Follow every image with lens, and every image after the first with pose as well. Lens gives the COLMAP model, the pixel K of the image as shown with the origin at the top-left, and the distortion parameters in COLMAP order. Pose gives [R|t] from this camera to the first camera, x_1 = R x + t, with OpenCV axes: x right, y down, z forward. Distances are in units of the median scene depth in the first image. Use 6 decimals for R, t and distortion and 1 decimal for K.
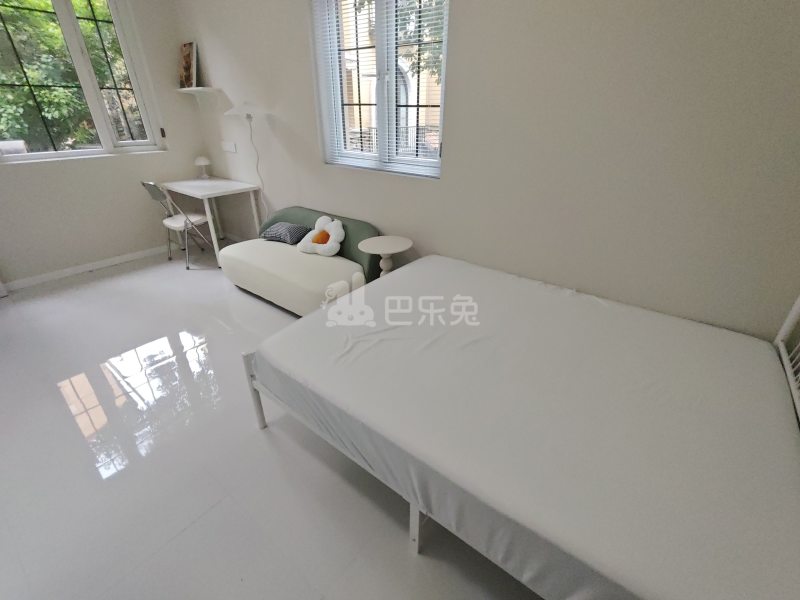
lens RADIAL K [[359.9, 0, 403.8], [0, 359.9, 299.6], [0, 0, 1]] dist [-0.001188, -0.000645]
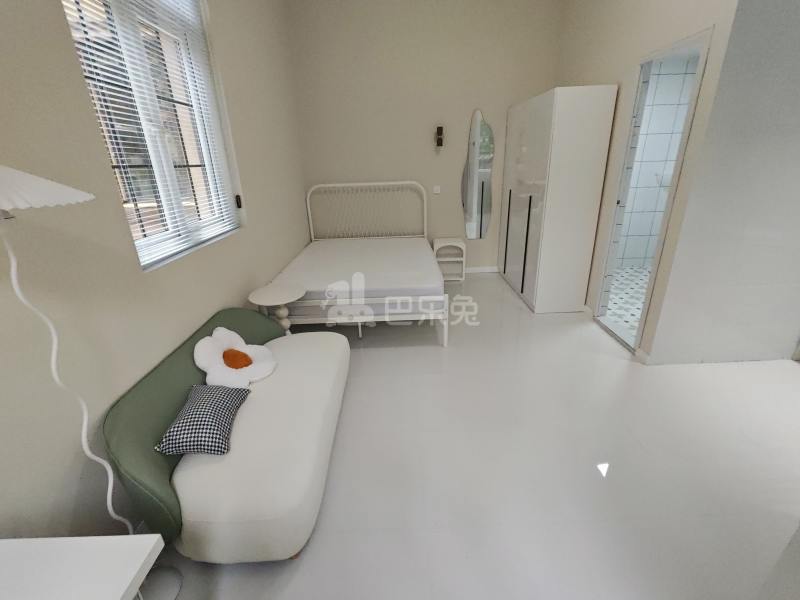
lens RADIAL K [[359.9, 0, 403.8], [0, 359.9, 299.6], [0, 0, 1]] dist [-0.001188, -0.000645]
pose [[-0.627509, -0.278659, 0.727036, -0.872699], [0.376289, 0.708939, 0.596500, -0.527293], [-0.681644, 0.647885, -0.340009, 0.957642]]
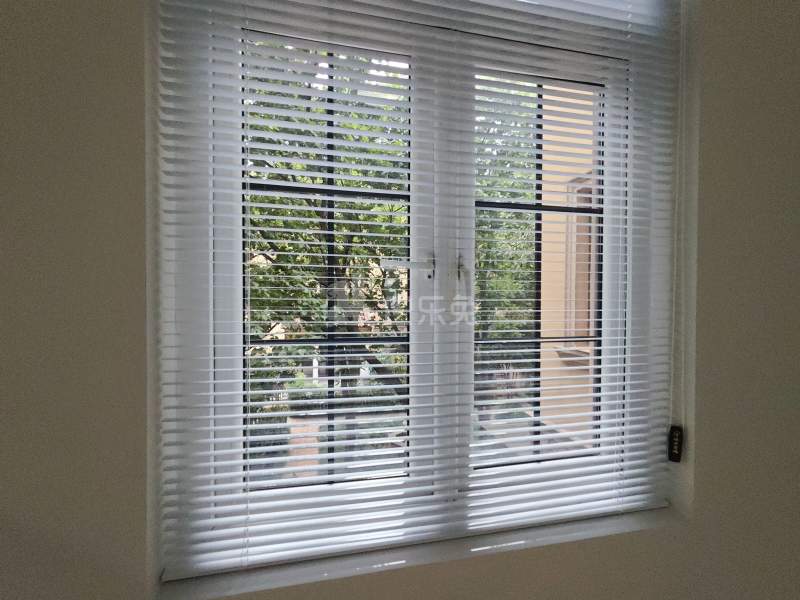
lens RADIAL K [[359.9, 0, 403.8], [0, 359.9, 299.6], [0, 0, 1]] dist [-0.001188, -0.000645]
pose [[0.641823, -0.017606, 0.766650, -0.295704], [0.356757, 0.891816, -0.278189, -0.431497], [-0.678813, 0.452057, 0.578669, 0.705624]]
